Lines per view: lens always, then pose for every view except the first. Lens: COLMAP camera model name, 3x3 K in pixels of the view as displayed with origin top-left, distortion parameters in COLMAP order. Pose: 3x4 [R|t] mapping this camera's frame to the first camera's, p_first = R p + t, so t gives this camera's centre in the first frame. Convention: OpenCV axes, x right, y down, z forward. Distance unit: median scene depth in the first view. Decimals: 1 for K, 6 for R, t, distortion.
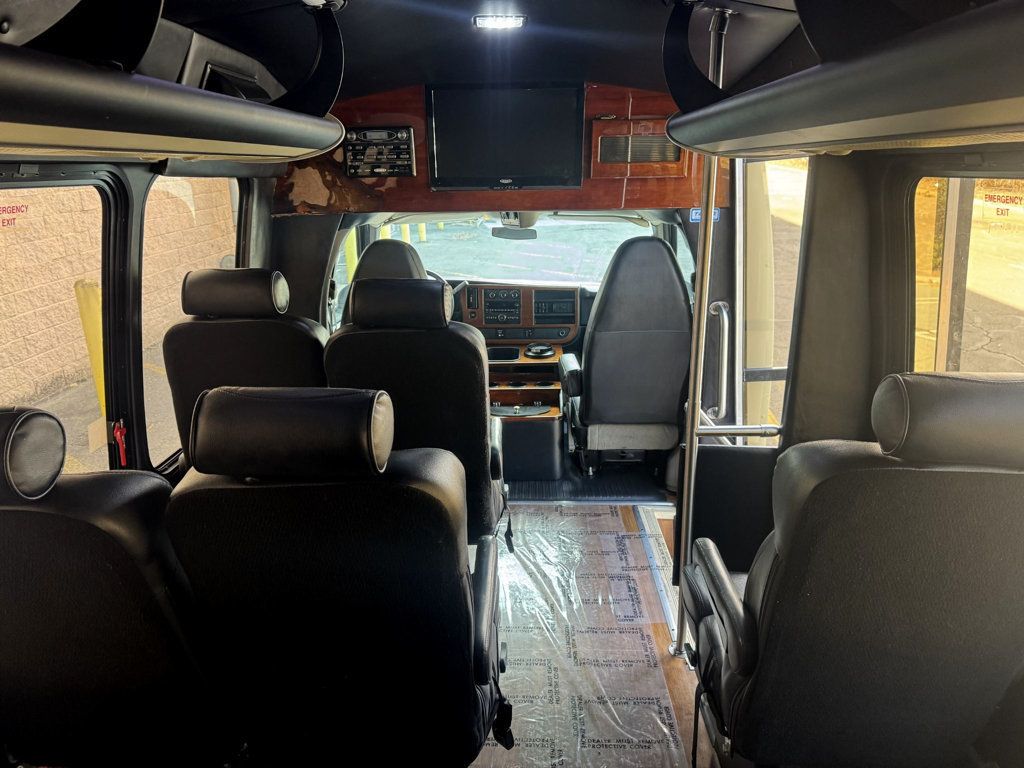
lens RADIAL K [[726.2, 0, 505.5], [0, 726.2, 384.5], [0, 0, 1]] dist [0.097483, -0.138658]
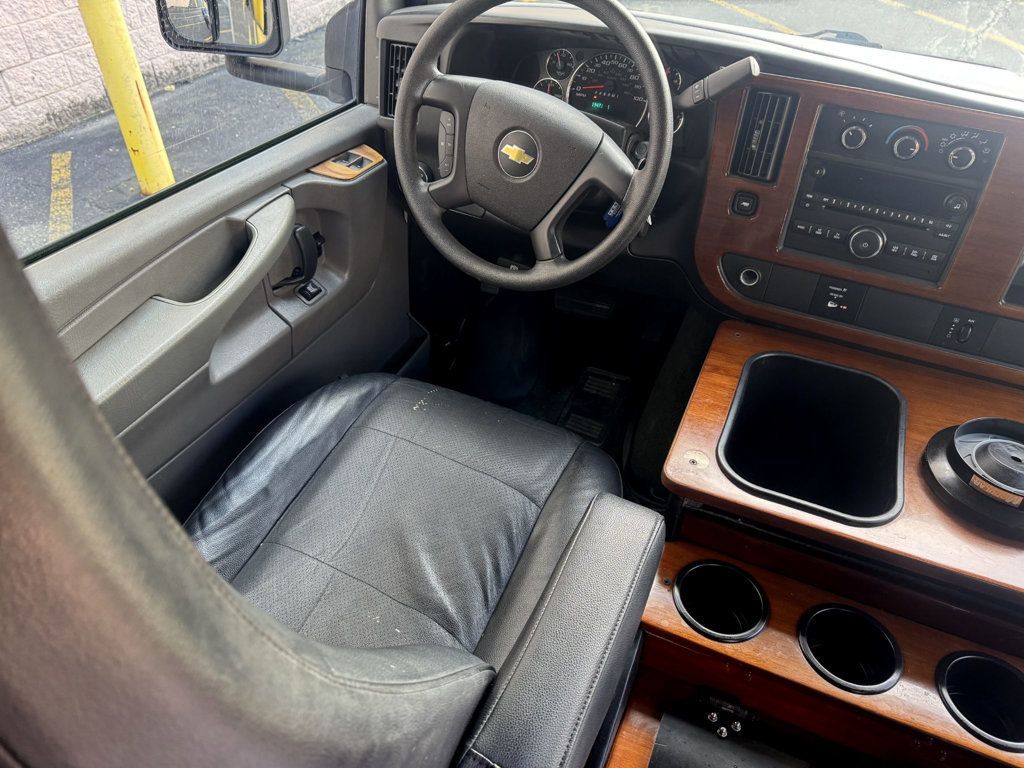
lens RADIAL K [[726.2, 0, 505.5], [0, 726.2, 384.5], [0, 0, 1]] dist [0.097483, -0.138658]
pose [[0.923479, 0.268576, -0.273959, -0.063532], [-0.144617, 0.905106, 0.399837, -0.233977], [0.355348, -0.329622, 0.874687, 1.321623]]
